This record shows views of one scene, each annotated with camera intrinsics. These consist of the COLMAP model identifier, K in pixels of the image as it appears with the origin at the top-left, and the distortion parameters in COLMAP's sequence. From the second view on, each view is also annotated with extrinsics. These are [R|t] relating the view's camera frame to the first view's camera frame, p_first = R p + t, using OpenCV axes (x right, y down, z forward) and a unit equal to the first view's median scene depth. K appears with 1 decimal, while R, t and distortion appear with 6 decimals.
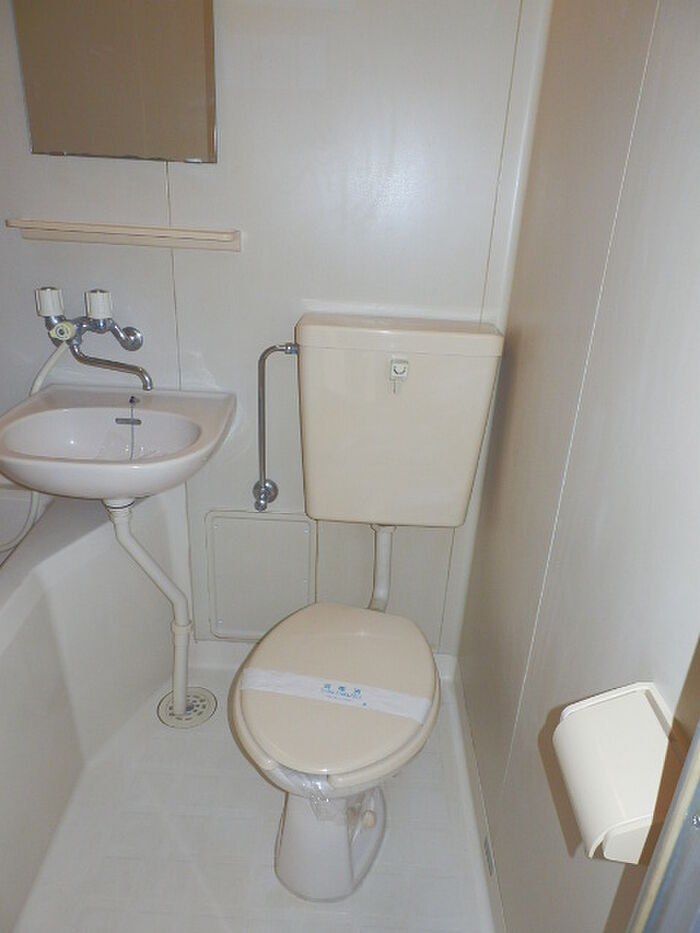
lens RADIAL K [[646.8, 0, 345.6], [0, 646.8, 468.7], [0, 0, 1]] dist [-0.007696, 0.000118]
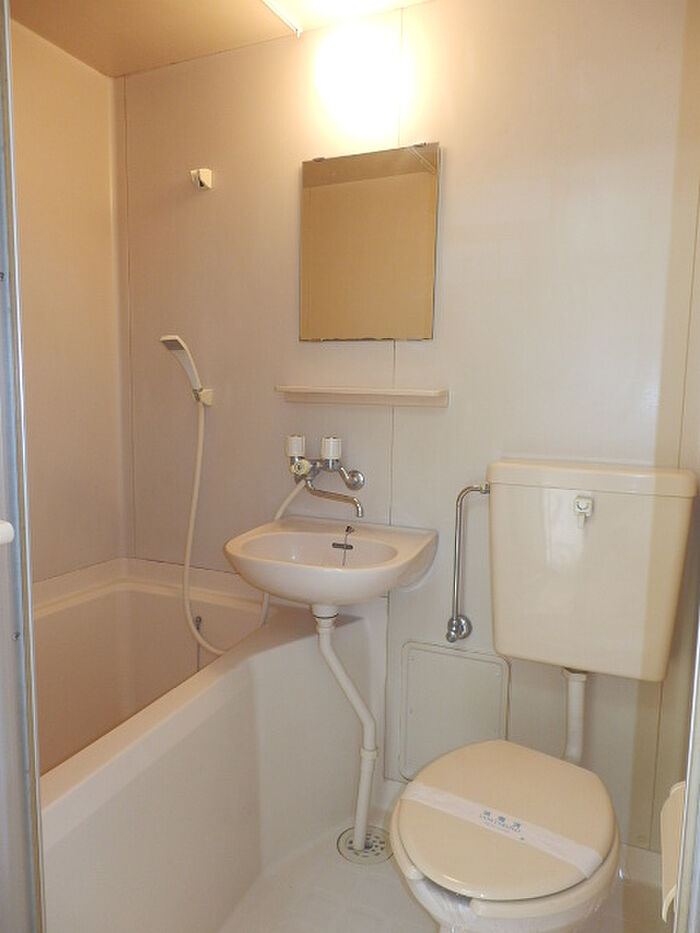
lens RADIAL K [[646.8, 0, 345.6], [0, 646.8, 468.7], [0, 0, 1]] dist [-0.007696, 0.000118]
pose [[0.923297, 0.015194, -0.383786, 0.118676], [-0.129823, 0.952753, -0.274605, 0.116971], [0.361481, 0.303366, 0.881647, -0.072335]]
